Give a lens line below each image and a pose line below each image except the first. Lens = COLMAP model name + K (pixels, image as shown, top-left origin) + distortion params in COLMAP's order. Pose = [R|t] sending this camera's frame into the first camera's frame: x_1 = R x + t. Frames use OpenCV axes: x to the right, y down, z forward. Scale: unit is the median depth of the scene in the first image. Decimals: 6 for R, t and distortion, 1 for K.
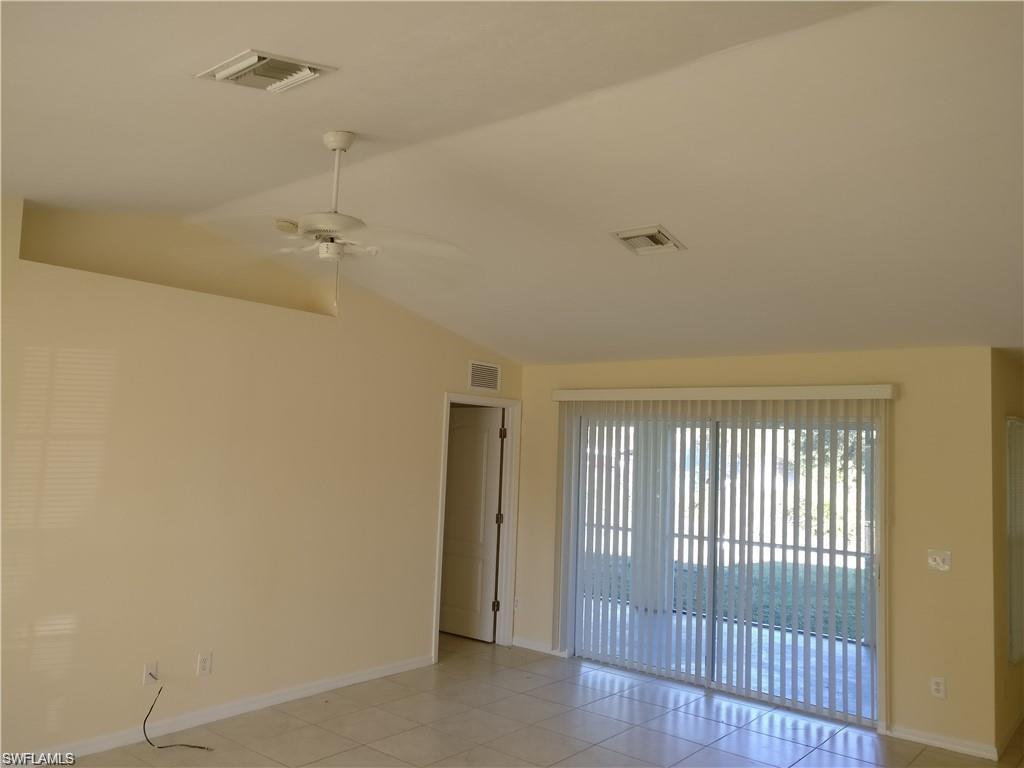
lens RADIAL K [[811.3, 0, 519.5], [0, 811.3, 377.8], [0, 0, 1]] dist [0.006317, 0.023740]
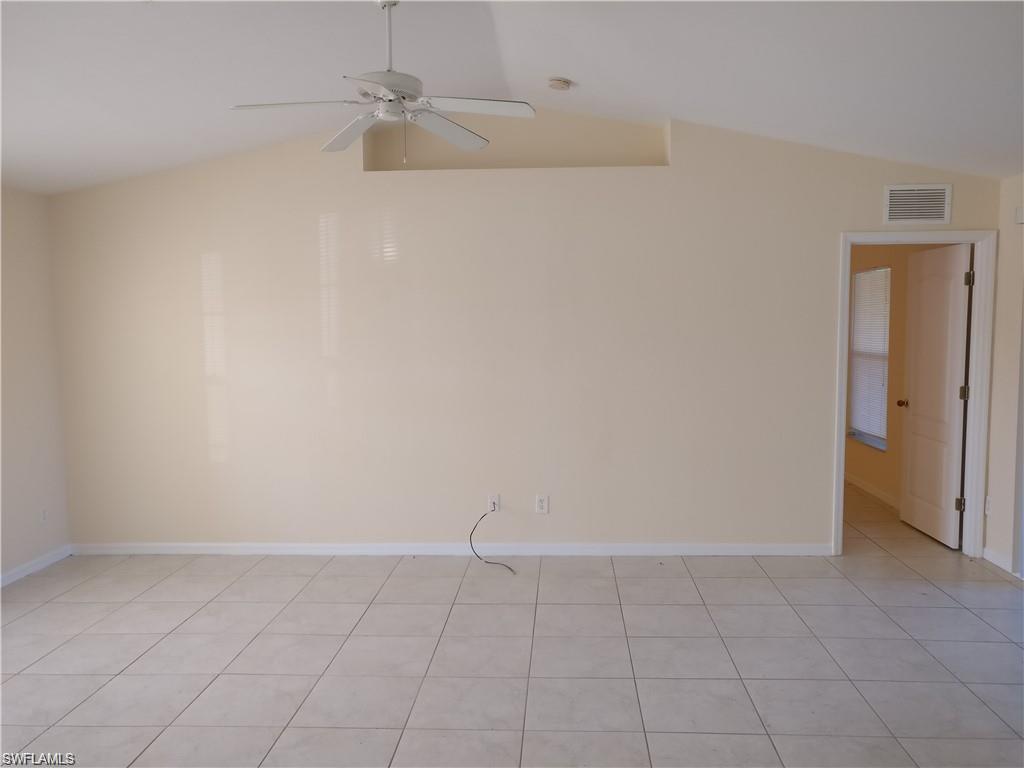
lens RADIAL K [[811.3, 0, 516.0], [0, 811.3, 381.6], [0, 0, 1]] dist [0.006317, 0.023740]
pose [[0.600064, 0.021896, -0.799652, 0.353193], [0.101150, 0.989525, 0.102999, 0.047259], [0.793531, -0.142691, 0.591563, 0.242810]]
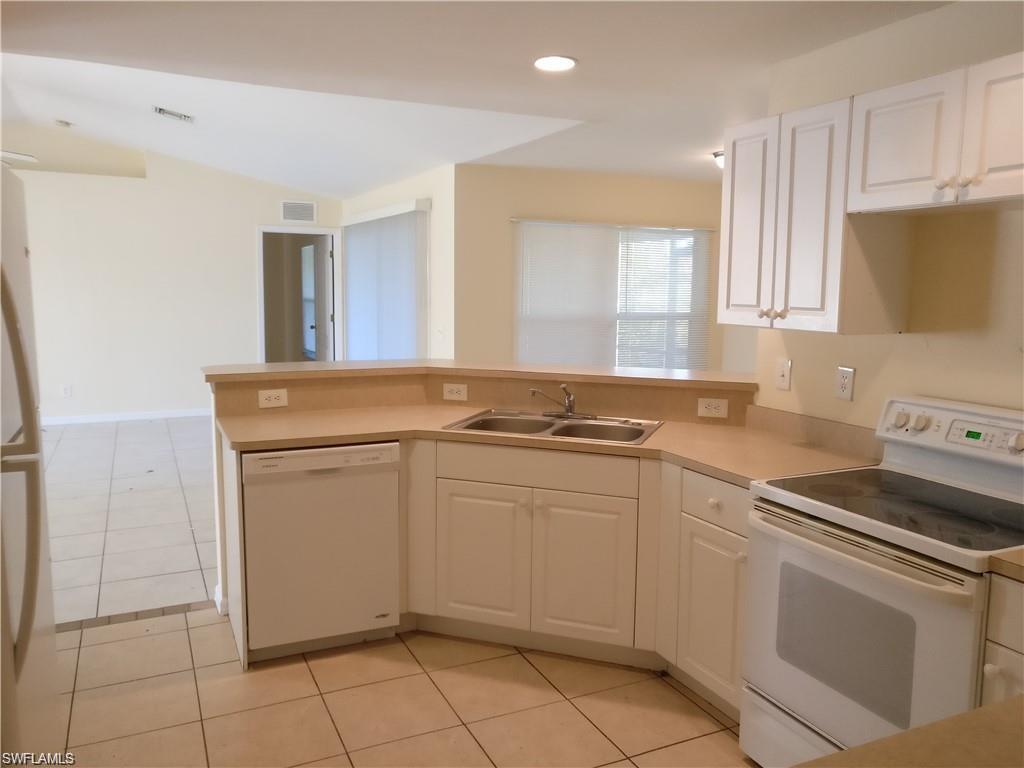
lens RADIAL K [[811.3, 0, 515.5], [0, 811.3, 376.8], [0, 0, 1]] dist [0.006317, 0.023740]
pose [[0.896039, 0.024681, -0.443290, 0.910536], [0.063146, 0.981218, 0.182272, 0.045735], [0.439463, -0.191315, 0.877651, -0.074255]]
